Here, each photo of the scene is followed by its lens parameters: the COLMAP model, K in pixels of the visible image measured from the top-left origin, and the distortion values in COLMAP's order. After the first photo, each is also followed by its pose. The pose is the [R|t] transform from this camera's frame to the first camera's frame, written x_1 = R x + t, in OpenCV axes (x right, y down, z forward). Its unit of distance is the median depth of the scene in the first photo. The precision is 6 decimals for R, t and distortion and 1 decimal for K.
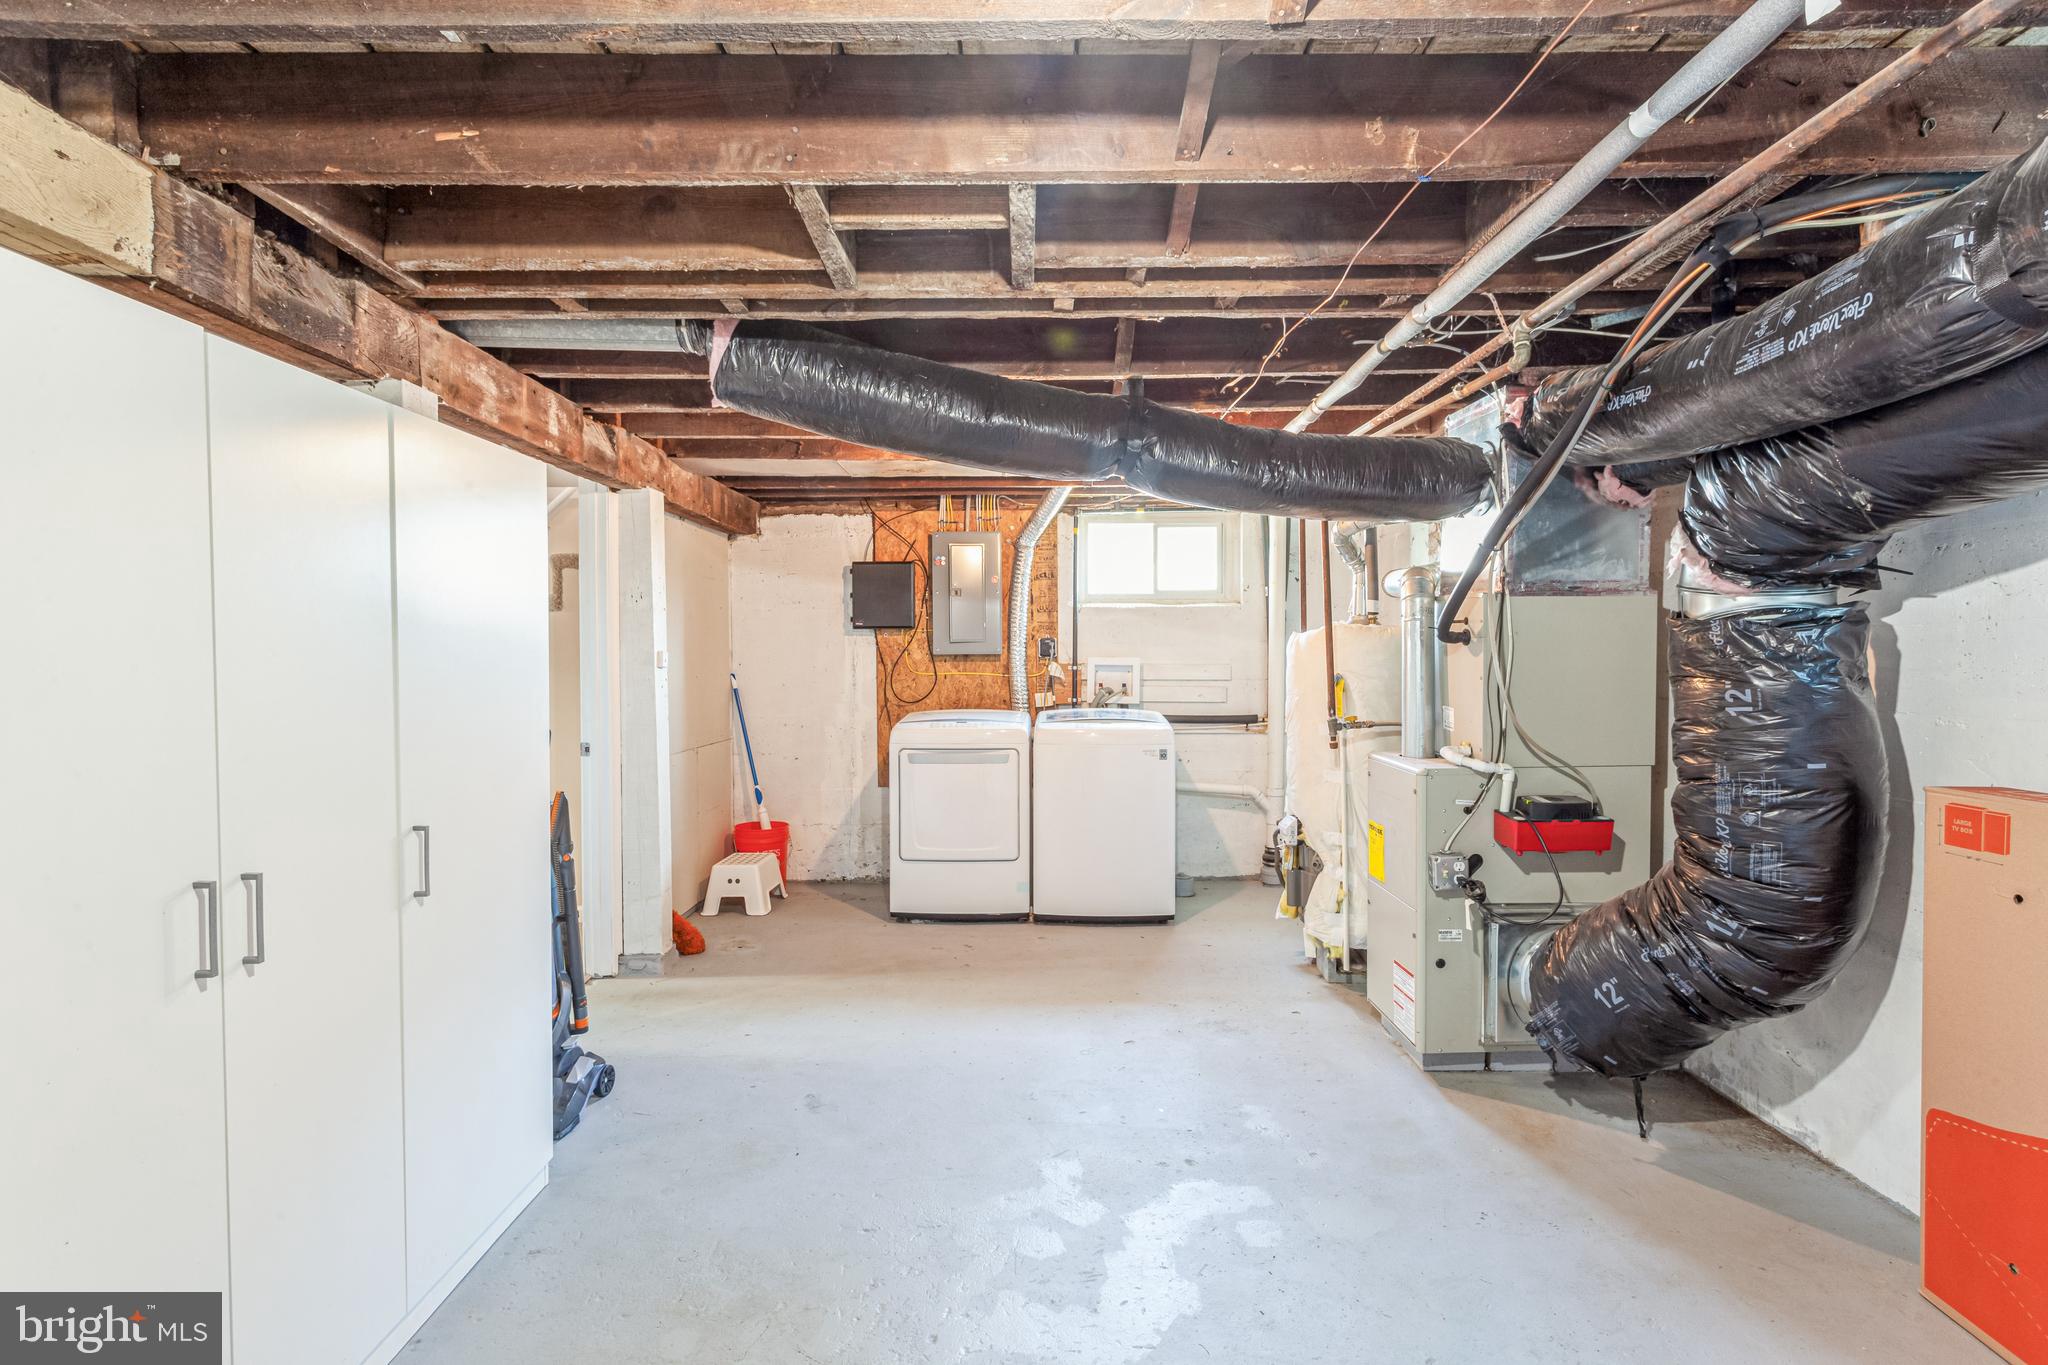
lens RADIAL K [[1006.7, 0, 1024.3], [0, 1006.7, 681.9], [0, 0, 1]] dist [-0.003019, 0.000204]
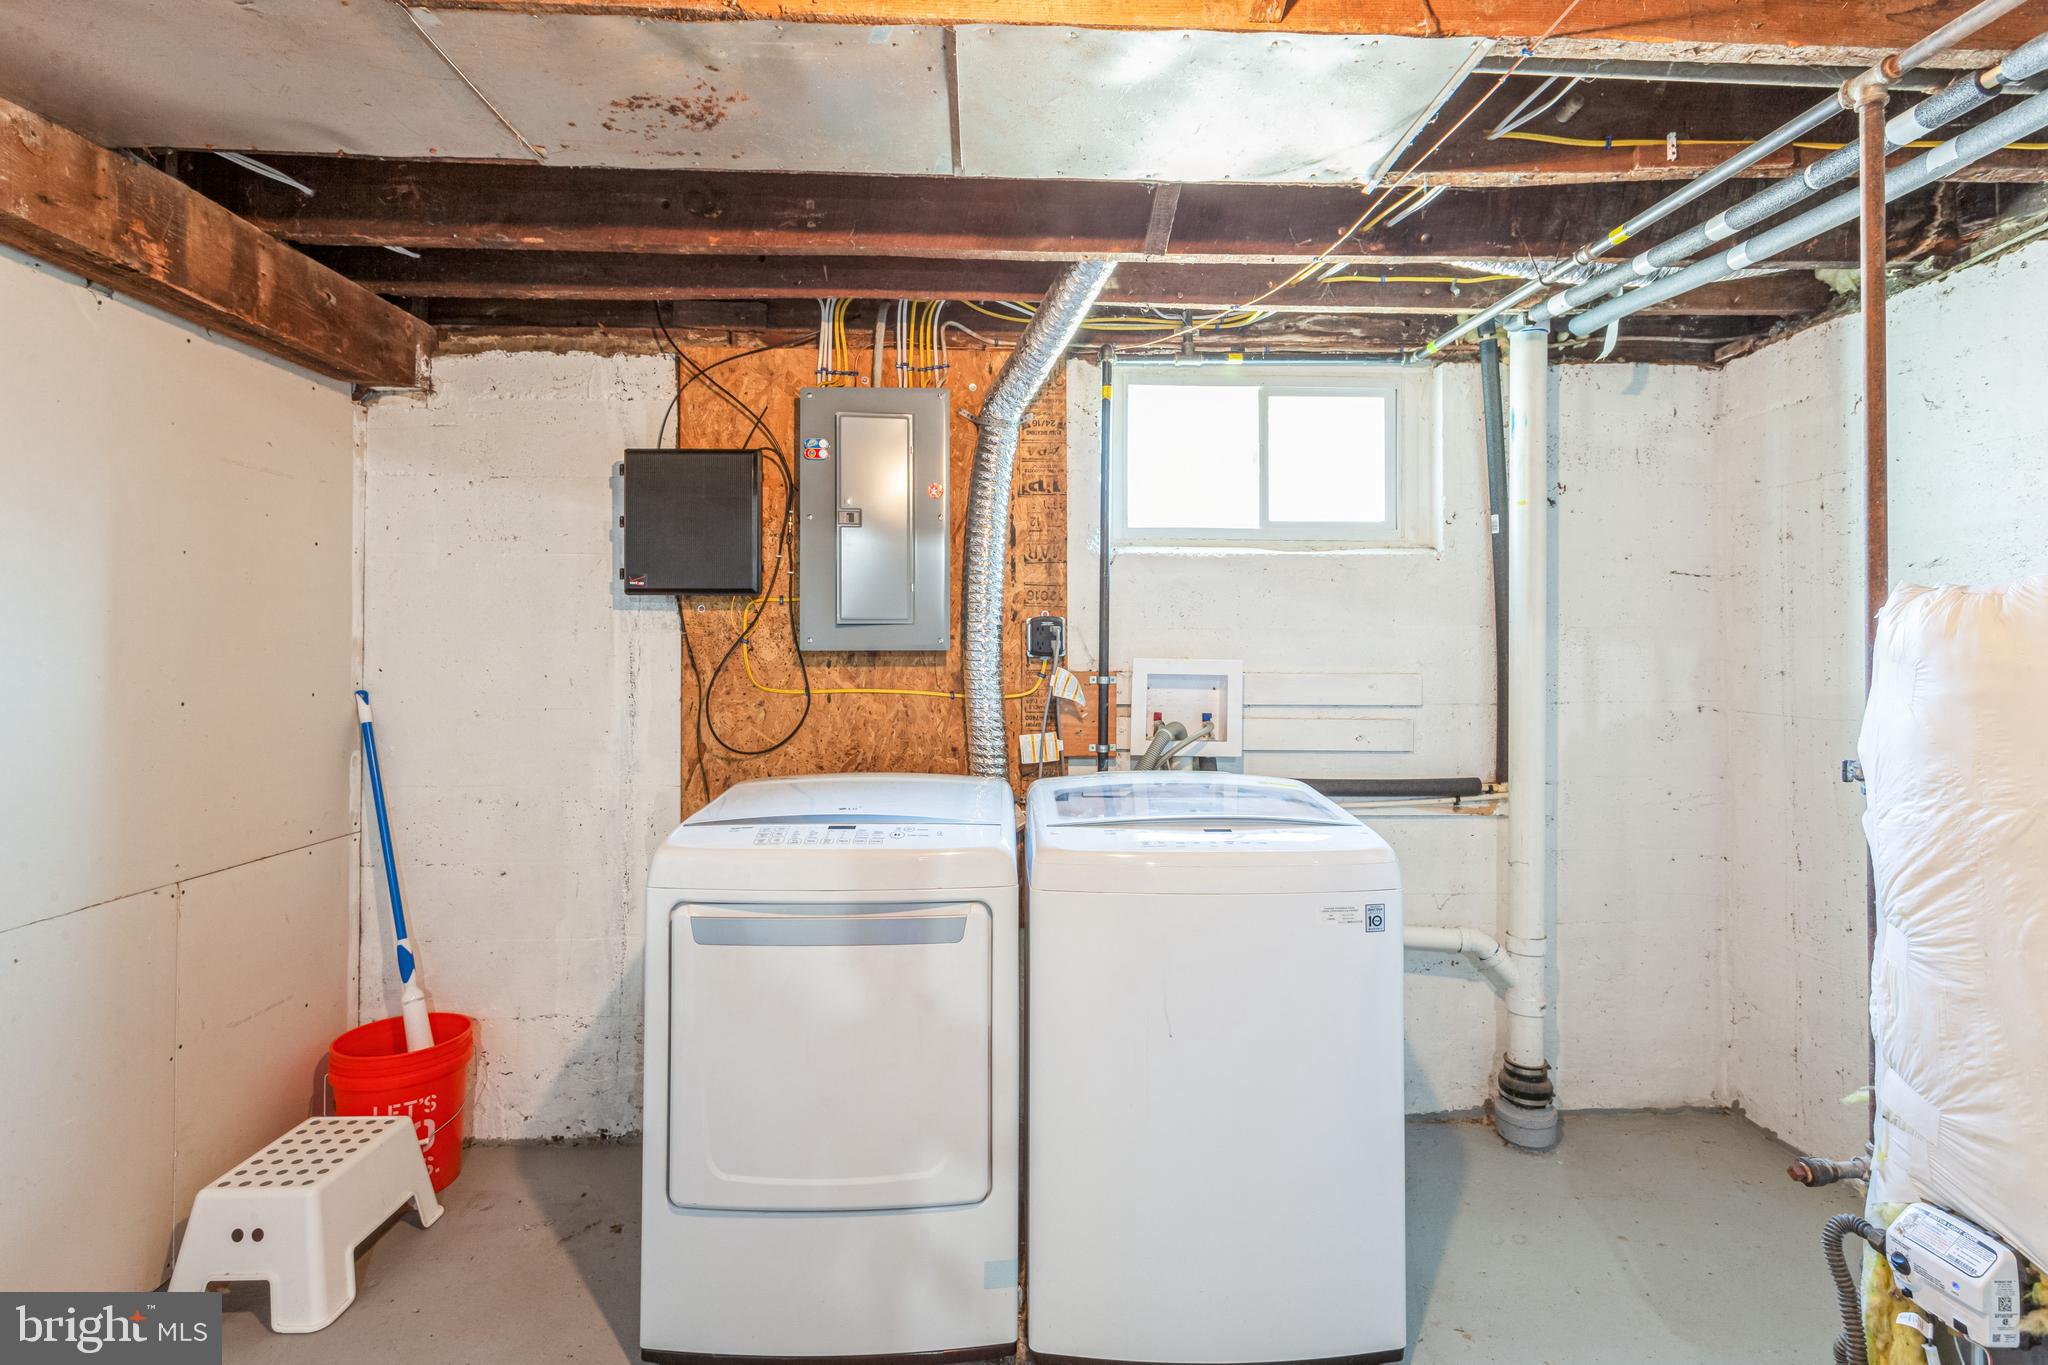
lens RADIAL K [[1006.7, 0, 1035.2], [0, 1006.7, 660.2], [0, 0, 1]] dist [-0.003019, 0.000204]
pose [[0.998120, 0.004826, 0.061108, -0.010718], [-0.003644, 0.999804, -0.019442, -0.014038], [-0.061190, 0.019183, 0.997942, 0.525321]]
